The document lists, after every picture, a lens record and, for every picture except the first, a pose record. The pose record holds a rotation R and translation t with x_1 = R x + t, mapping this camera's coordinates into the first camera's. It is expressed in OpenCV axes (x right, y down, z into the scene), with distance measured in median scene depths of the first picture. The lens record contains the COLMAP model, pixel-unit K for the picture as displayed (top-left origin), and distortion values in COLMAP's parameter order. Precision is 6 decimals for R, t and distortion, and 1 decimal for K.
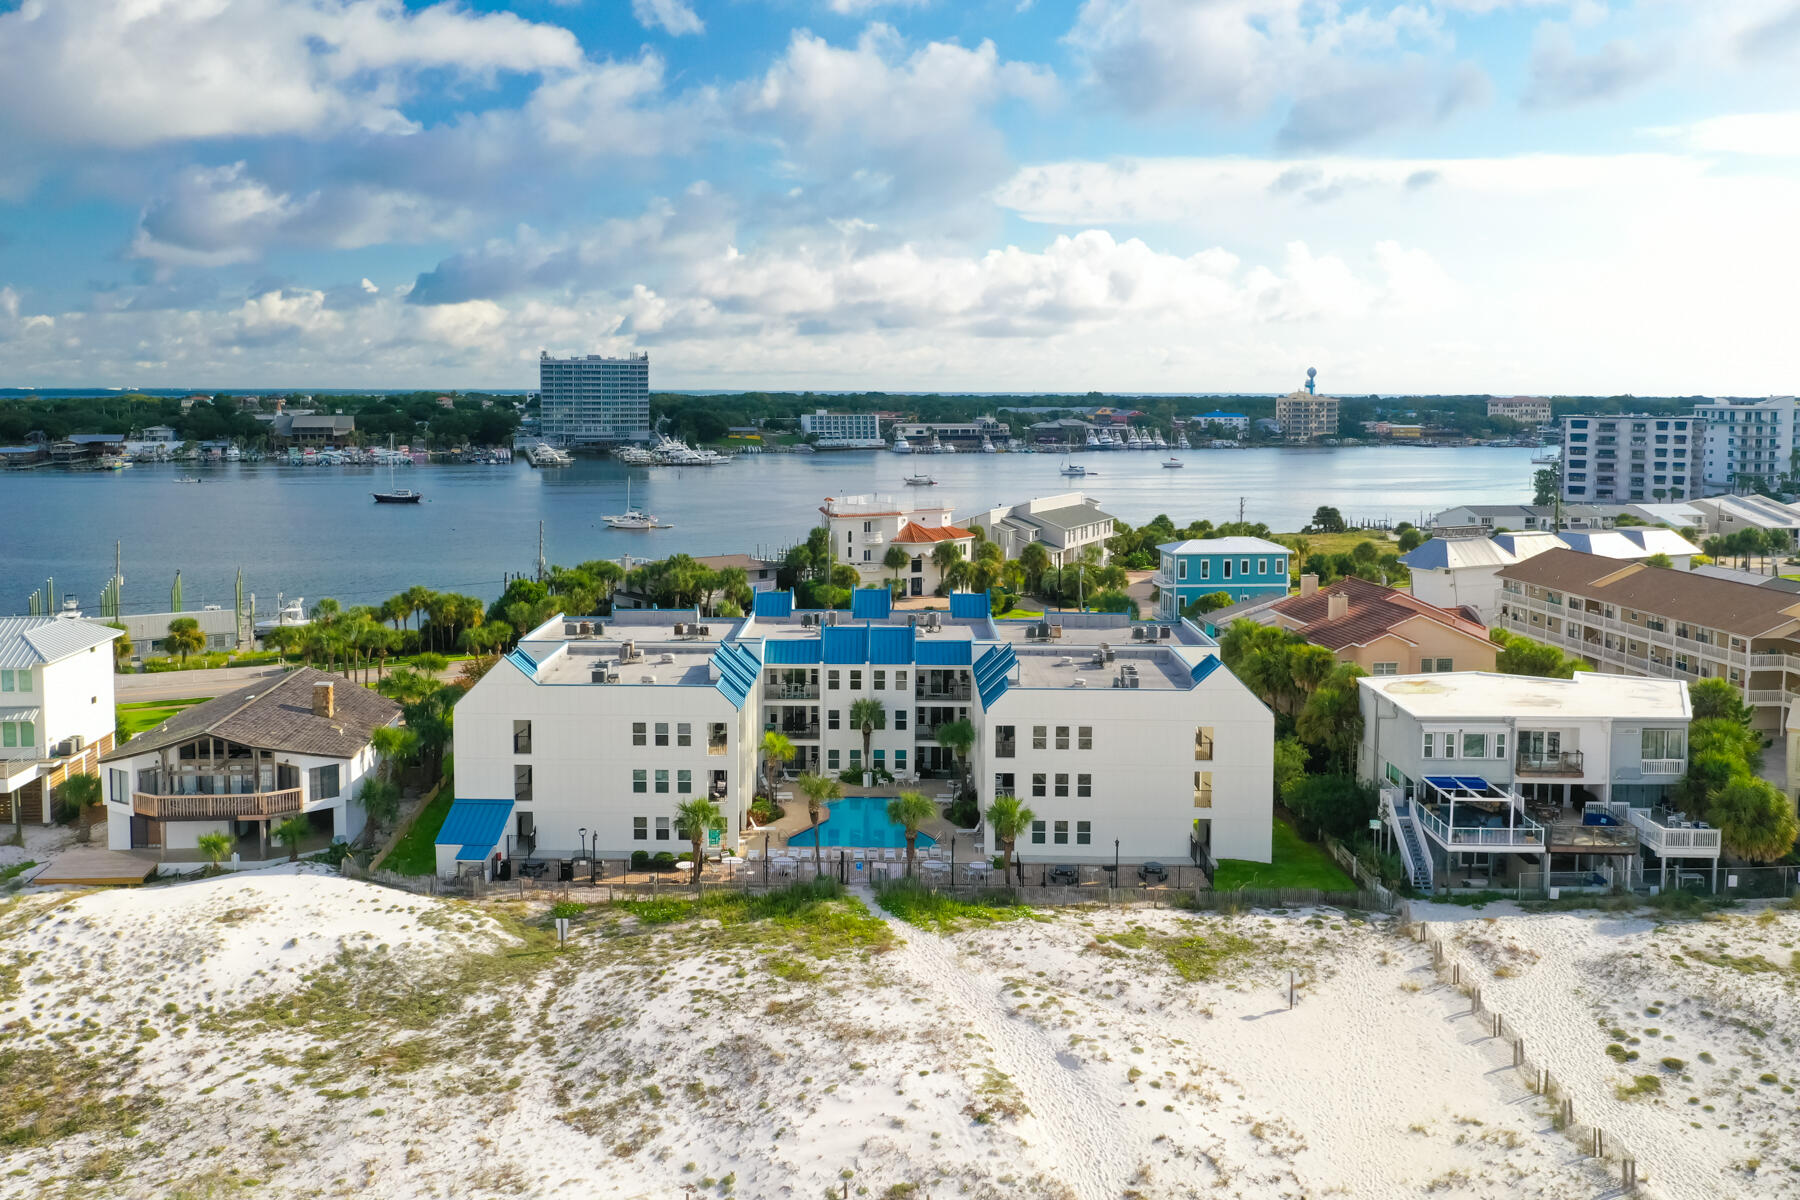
lens RADIAL K [[1464.9, 0, 900.0], [0, 1464.9, 600.0], [0, 0, 1]] dist [-0.005374, 0.004923]
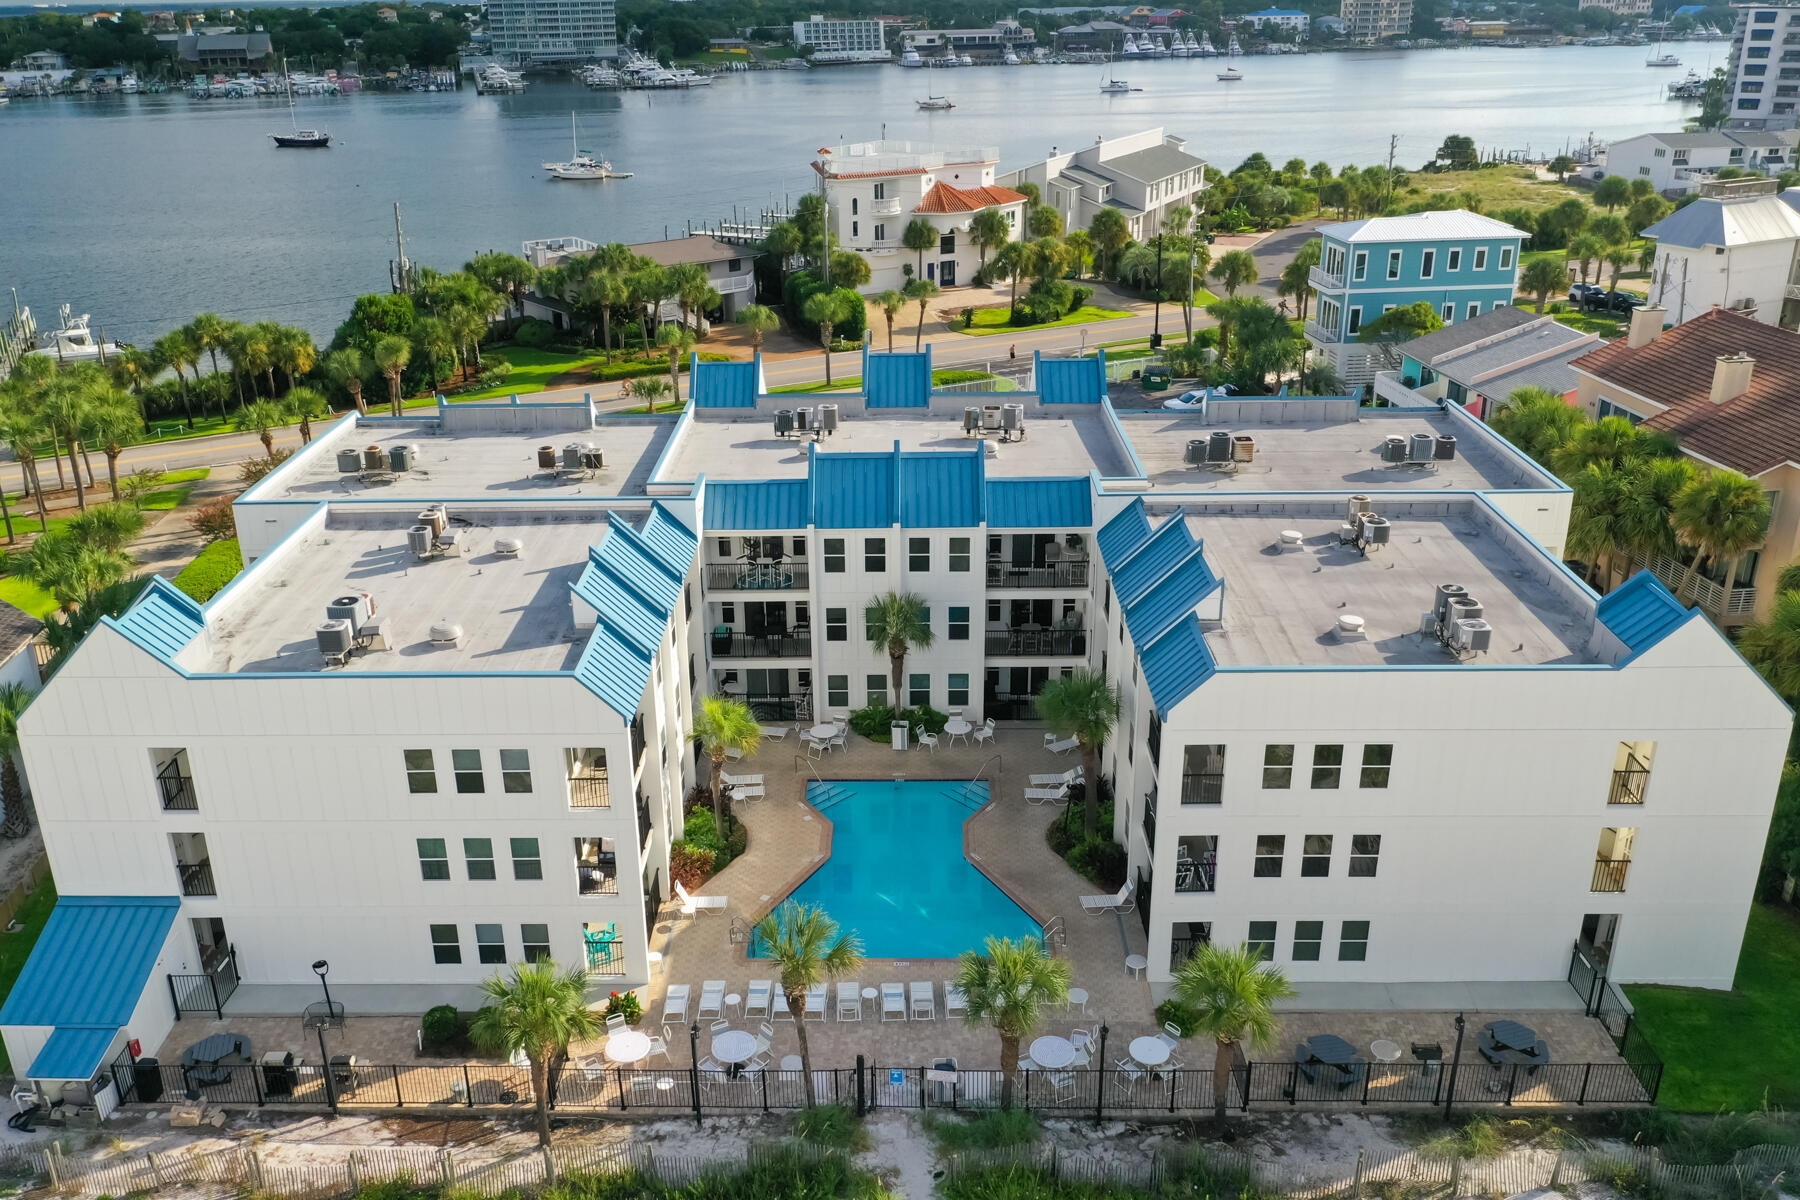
lens RADIAL K [[1464.9, 0, 900.0], [0, 1464.9, 600.0], [0, 0, 1]] dist [-0.005374, 0.004923]
pose [[0.999833, -0.016220, -0.008445, -0.009182], [0.017815, 0.968230, 0.249426, -0.034994], [0.004131, -0.249535, 0.968357, 0.260068]]
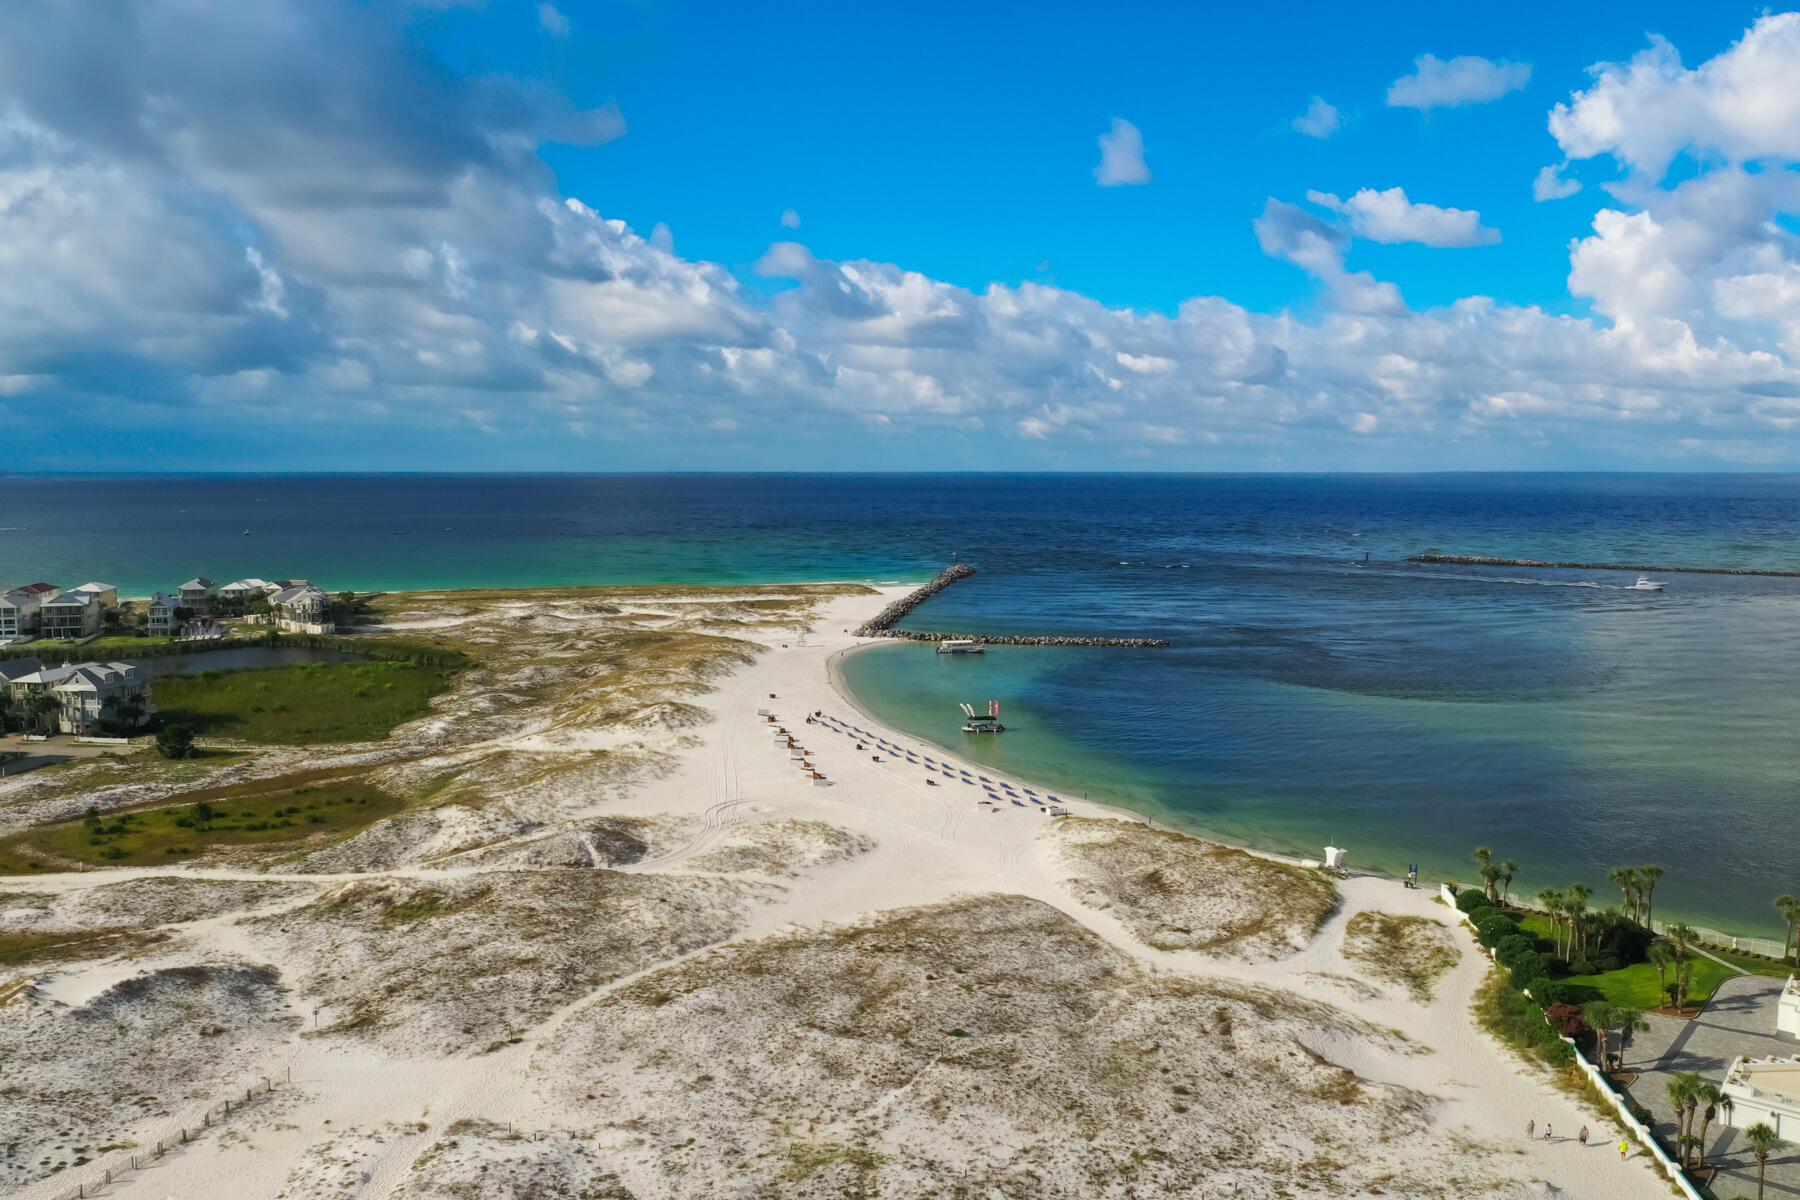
lens RADIAL K [[1464.9, 0, 900.0], [0, 1464.9, 600.0], [0, 0, 1]] dist [-0.005374, 0.004923]
pose [[-0.970095, -0.022669, 0.241664, -0.349531], [0.031712, 0.975258, 0.218782, -0.280253], [-0.240644, 0.219903, -0.945375, 0.881140]]
